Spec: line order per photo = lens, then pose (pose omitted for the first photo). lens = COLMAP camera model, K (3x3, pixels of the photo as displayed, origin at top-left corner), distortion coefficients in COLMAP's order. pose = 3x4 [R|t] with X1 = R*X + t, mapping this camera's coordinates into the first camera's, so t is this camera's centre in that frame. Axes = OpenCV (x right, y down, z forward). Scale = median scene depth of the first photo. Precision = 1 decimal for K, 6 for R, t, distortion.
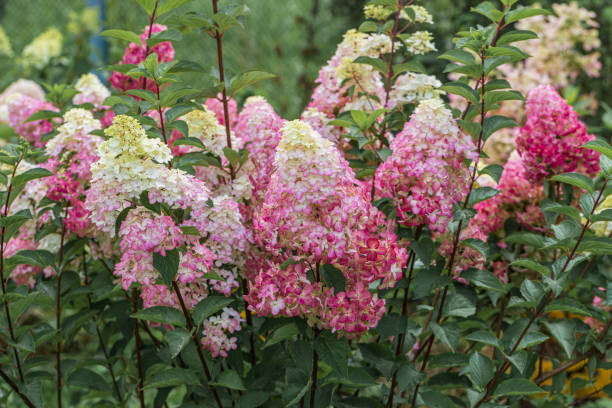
lens RADIAL K [[1801.1, 0, 306.0], [0, 1801.1, 204.0], [0, 0, 1]] dist [0.002132, -0.778959]
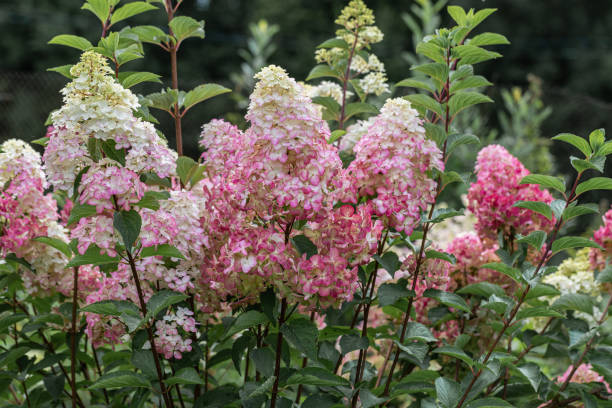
lens RADIAL K [[1801.1, 0, 306.0], [0, 1801.1, 204.0], [0, 0, 1]] dist [0.002132, -0.778959]
pose [[0.995376, 0.025397, 0.092634, -0.072474], [-0.000975, 0.967034, -0.254647, 0.260623], [-0.096047, 0.253379, 0.962587, 0.089064]]
